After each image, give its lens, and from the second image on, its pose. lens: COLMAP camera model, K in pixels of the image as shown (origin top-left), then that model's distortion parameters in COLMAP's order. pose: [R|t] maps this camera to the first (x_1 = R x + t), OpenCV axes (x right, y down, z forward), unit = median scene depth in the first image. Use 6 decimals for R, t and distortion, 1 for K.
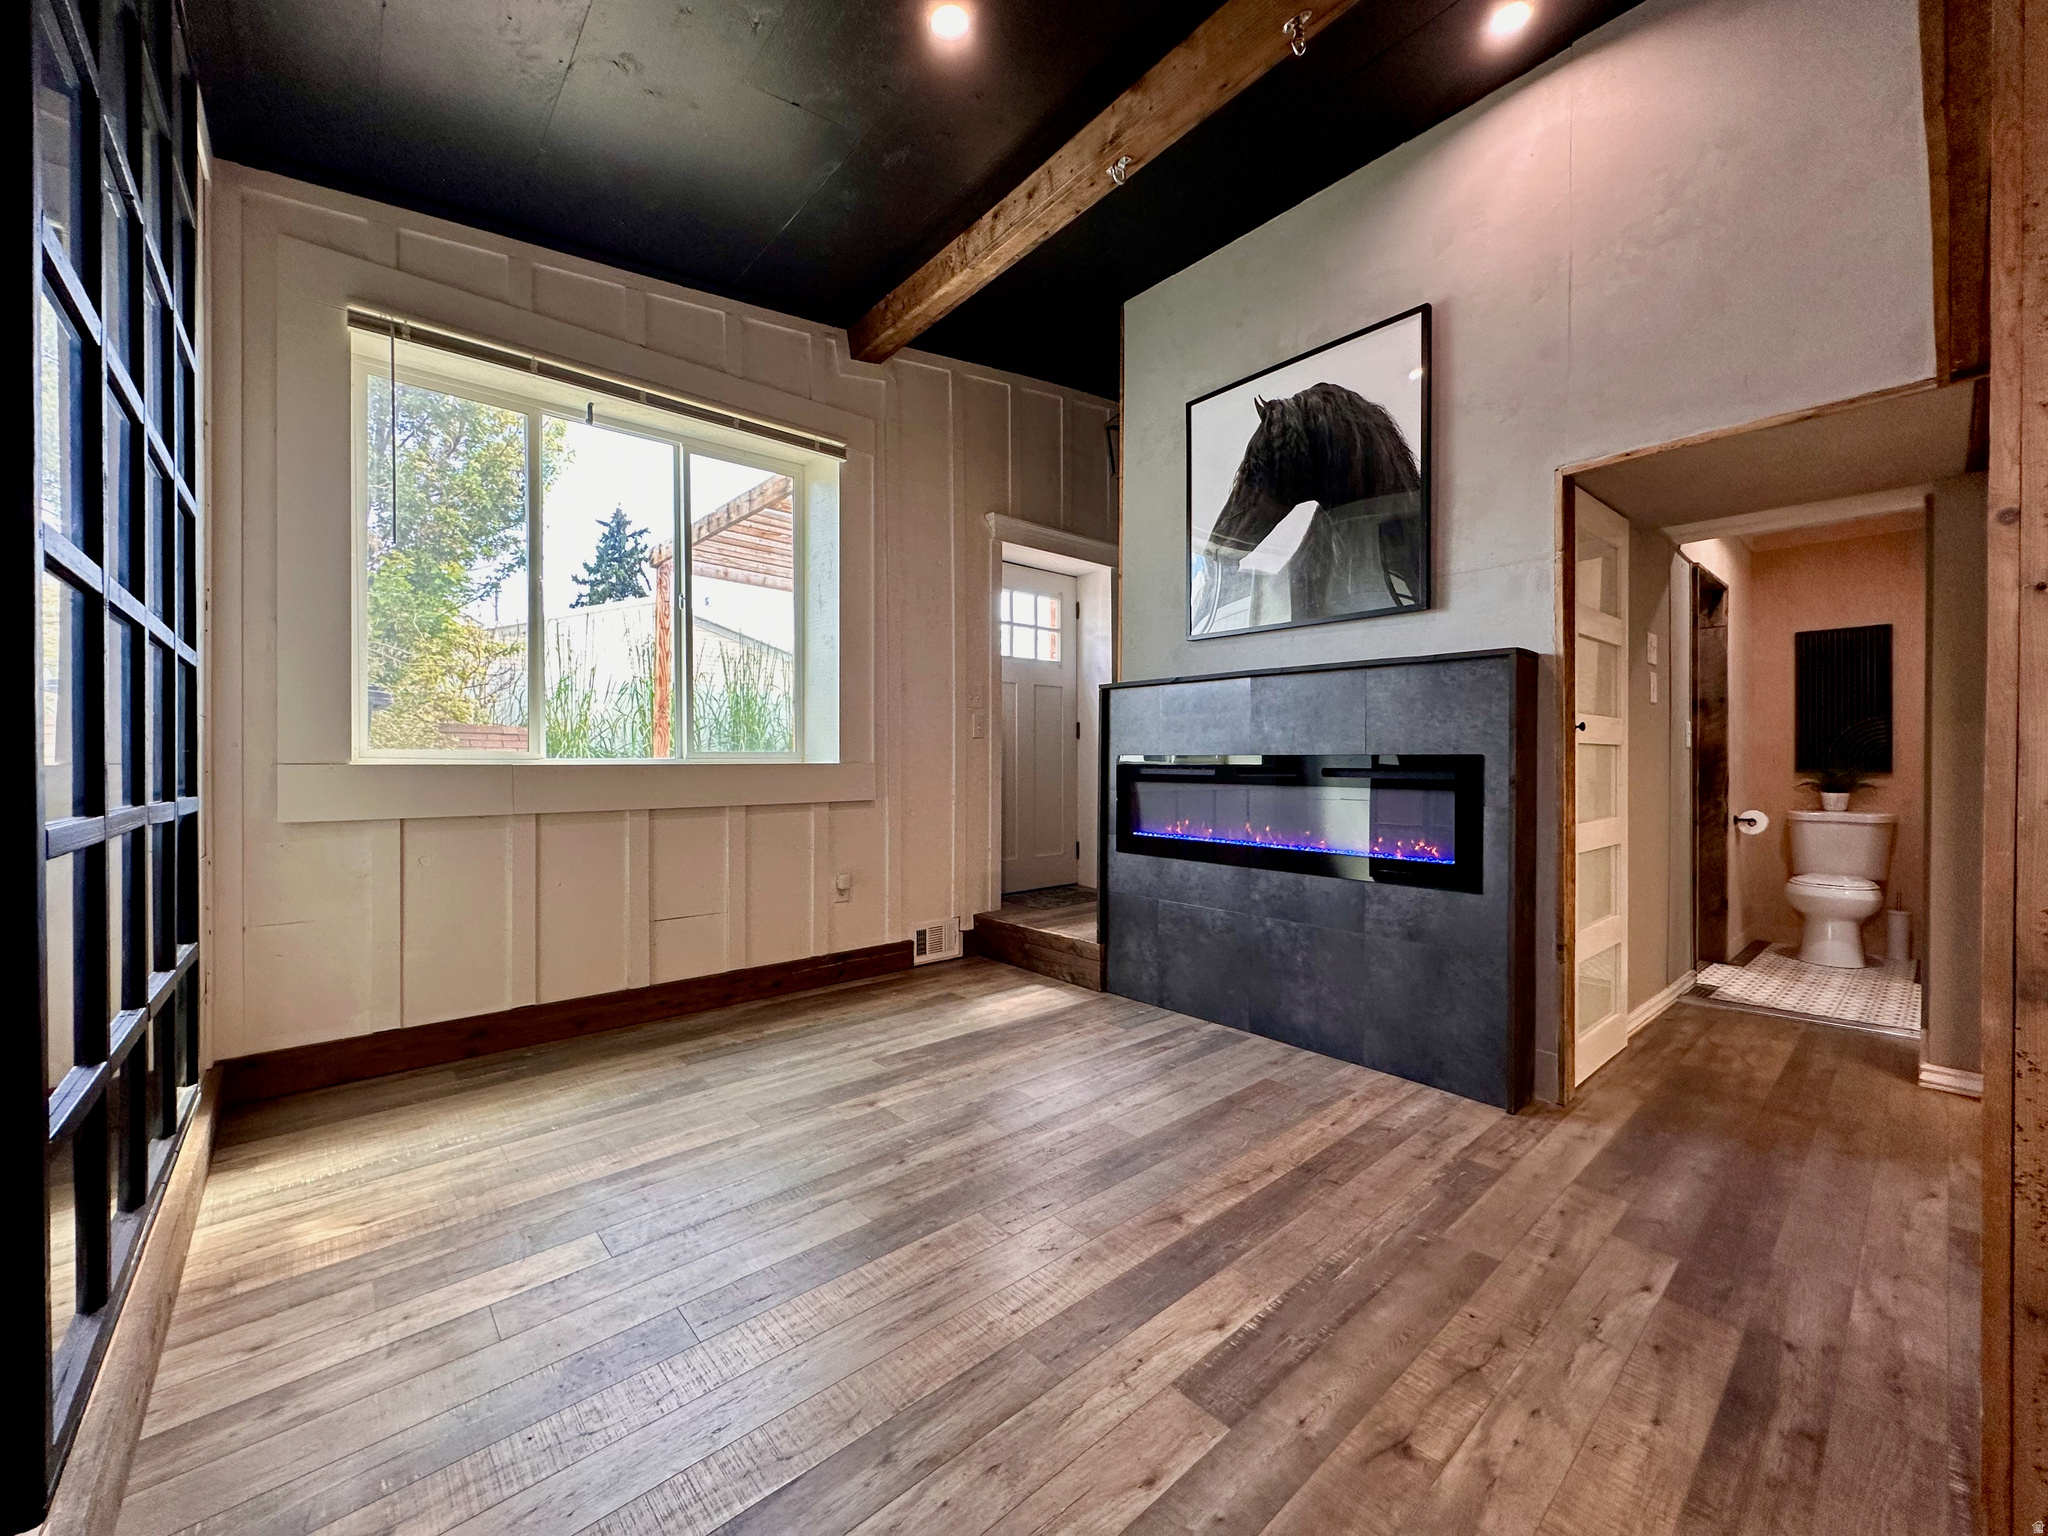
lens RADIAL K [[821.0, 0, 1025.7], [0, 821.0, 764.0], [0, 0, 1]] dist [-0.002736, -0.000322]
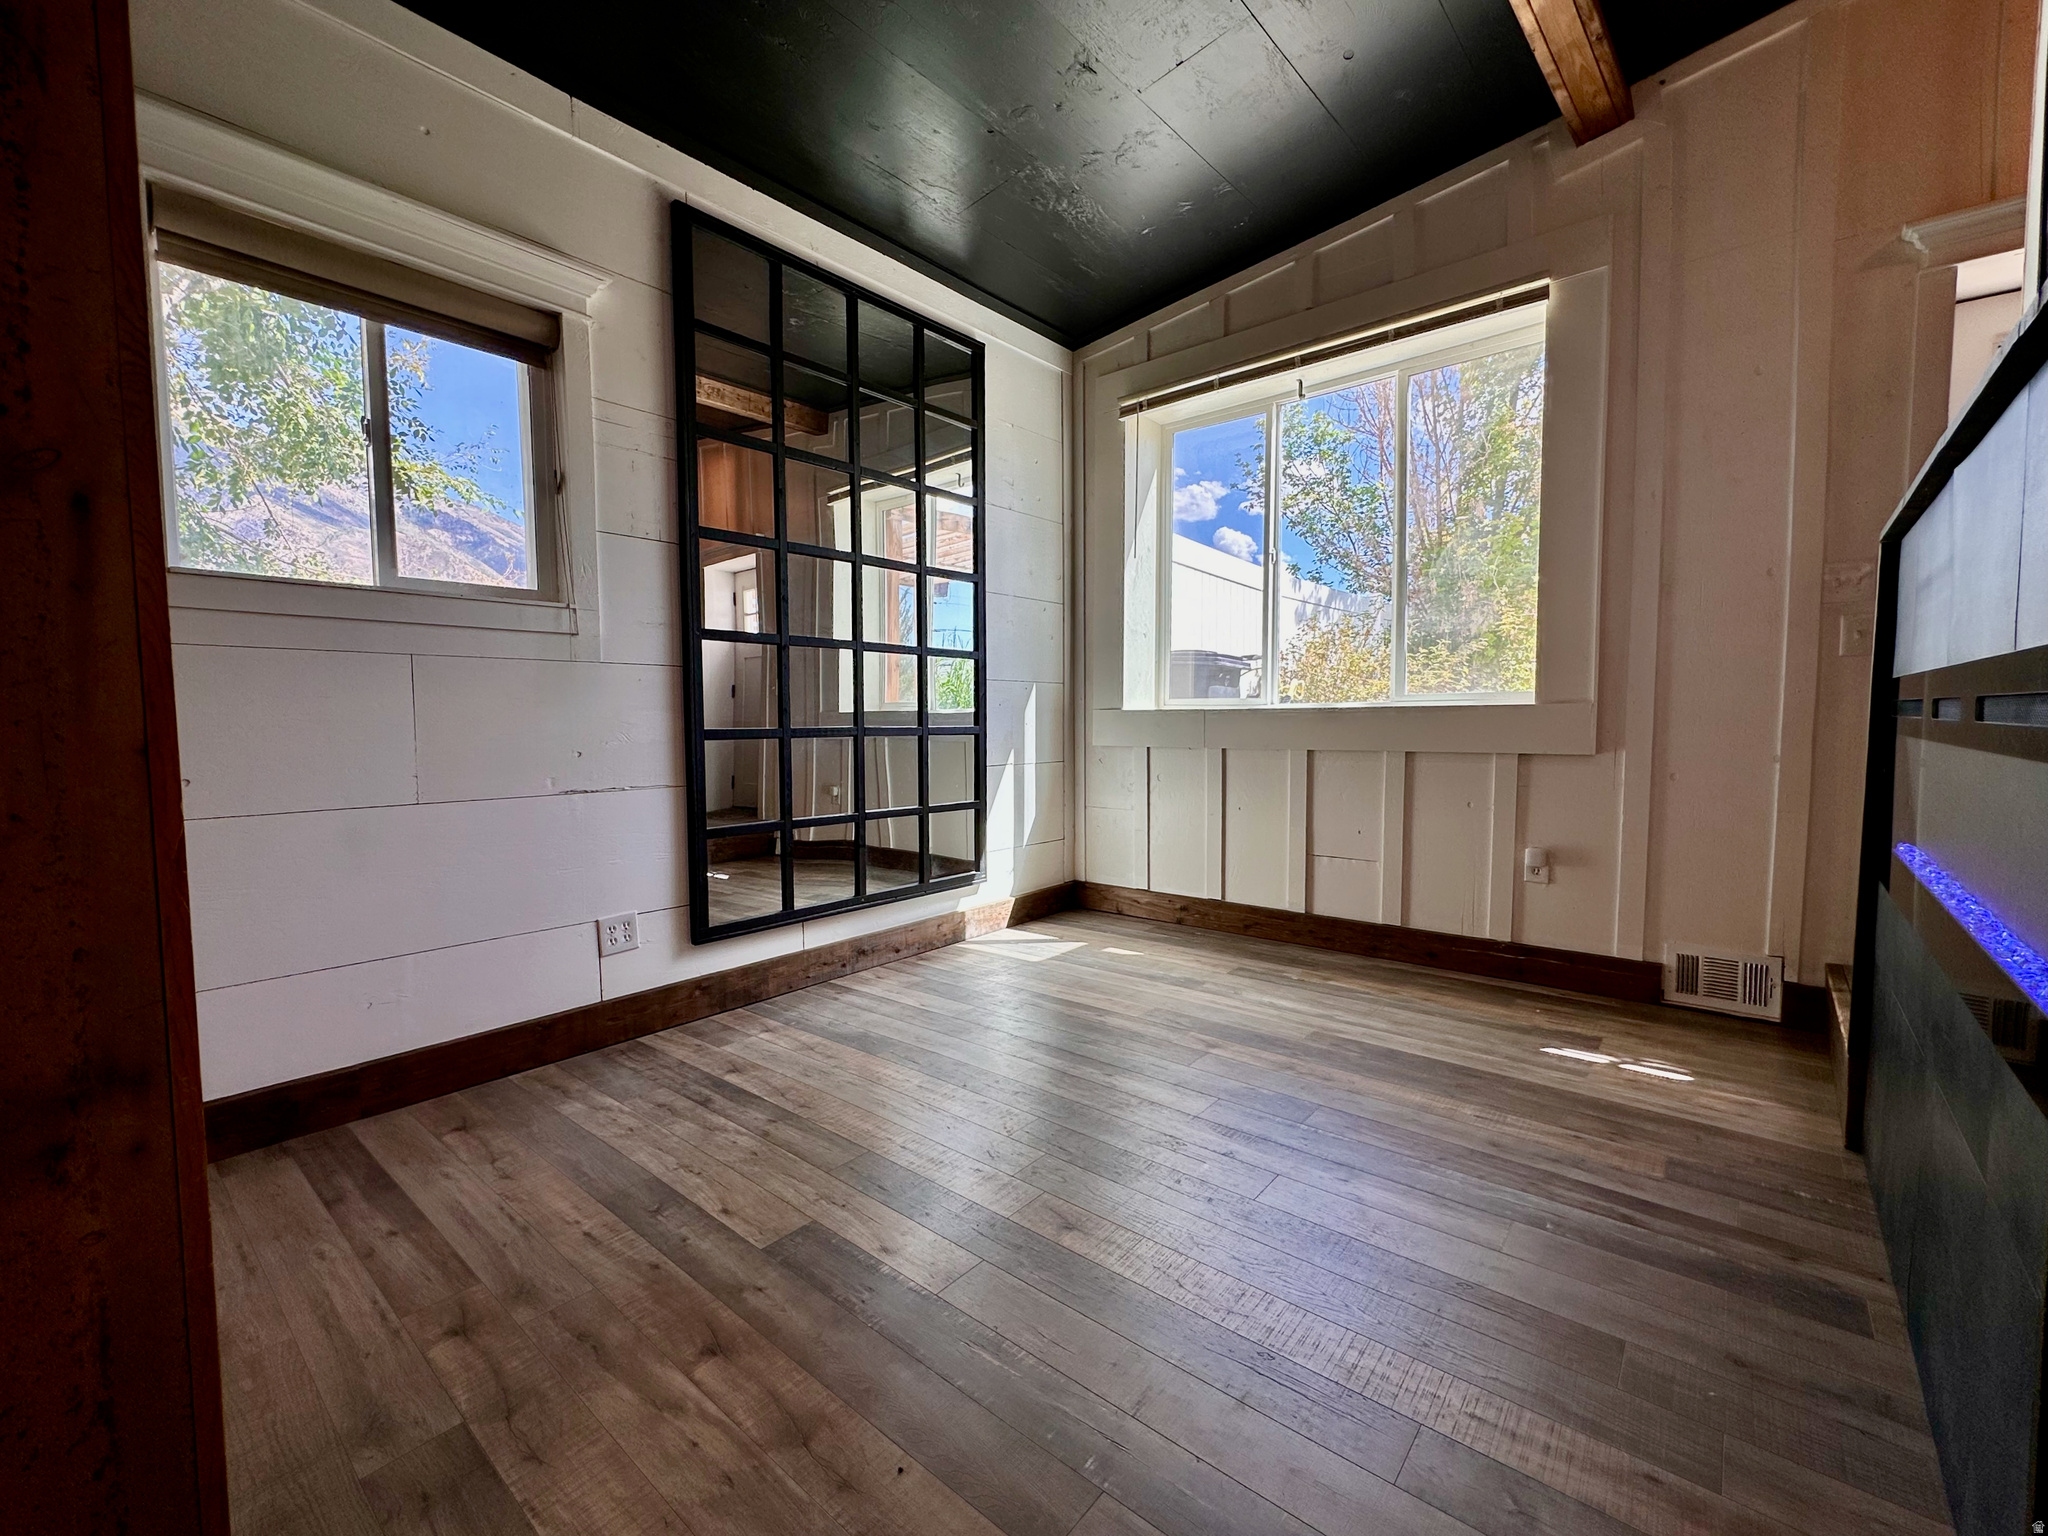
lens RADIAL K [[855.8, 0, 1022.8], [0, 855.8, 766.5], [0, 0, 1]] dist [-0.002769, 0.000572]
pose [[0.140221, 0.056345, -0.988516, 0.673140], [0.003909, 0.998340, 0.057459, 0.012484], [0.990113, -0.011921, 0.139768, 0.539970]]
